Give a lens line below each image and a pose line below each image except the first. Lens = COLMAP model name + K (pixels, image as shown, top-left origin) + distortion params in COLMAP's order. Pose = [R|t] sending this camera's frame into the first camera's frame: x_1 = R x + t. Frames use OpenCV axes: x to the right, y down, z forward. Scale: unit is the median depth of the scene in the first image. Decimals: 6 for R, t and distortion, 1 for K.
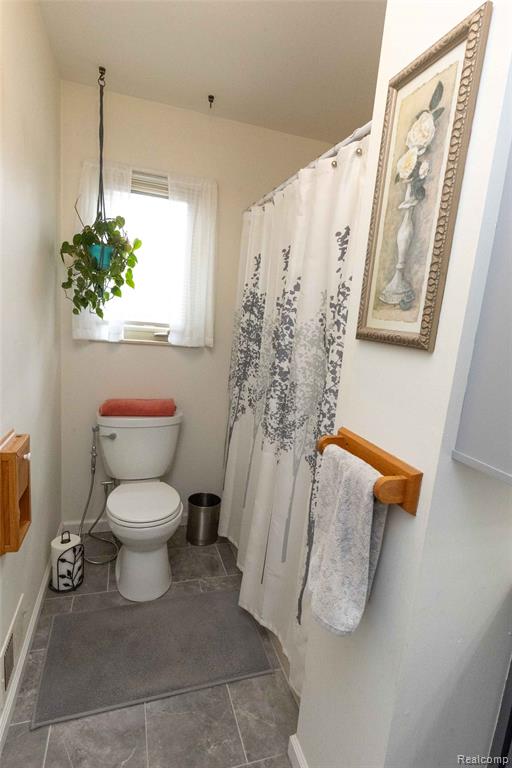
lens RADIAL K [[388.1, 0, 254.1], [0, 388.1, 384.2], [0, 0, 1]] dist [0.004245, -0.000512]
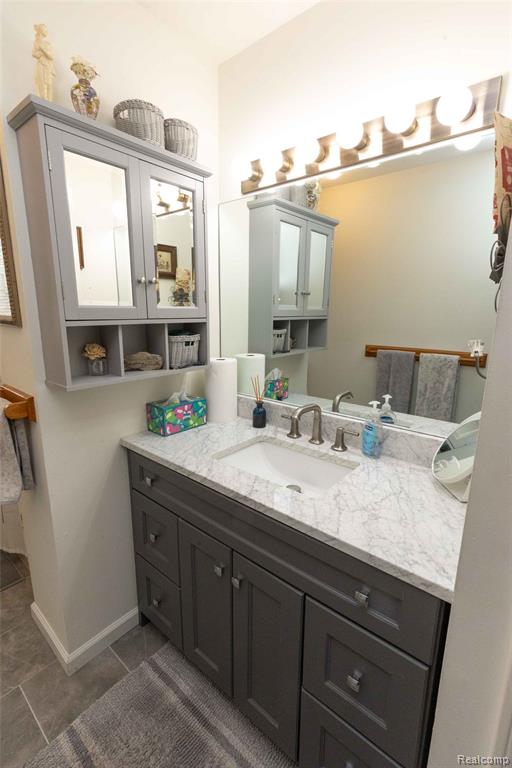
lens RADIAL K [[343.4, 0, 250.5], [0, 343.4, 386.5], [0, 0, 1]] dist [0.004807, -0.002224]
pose [[0.848284, -0.185834, 0.495862, 0.196731], [0.154148, 0.982505, 0.104509, 0.067184], [-0.506608, -0.012217, 0.862090, -0.324636]]
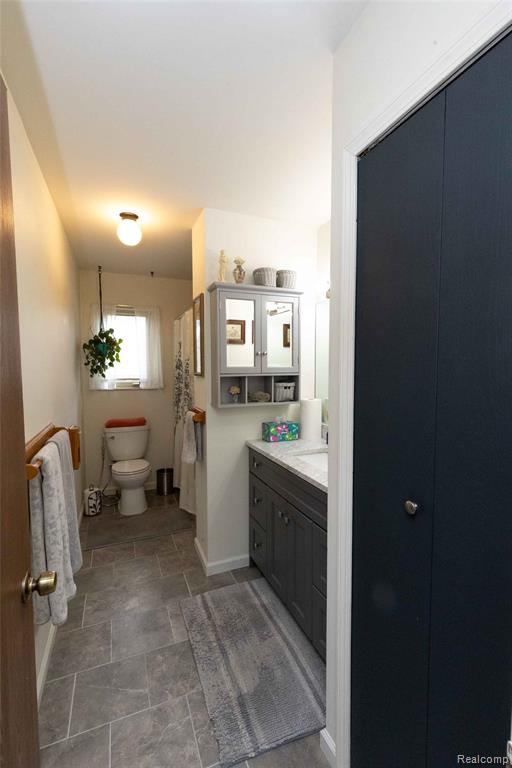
lens RADIAL K [[343.4, 0, 261.1], [0, 343.4, 390.0], [0, 0, 1]] dist [0.004807, -0.002224]
pose [[0.992953, -0.089506, 0.077675, 0.276933], [0.097487, 0.989586, -0.105907, 0.162032], [-0.067387, 0.112733, 0.991338, -0.833011]]
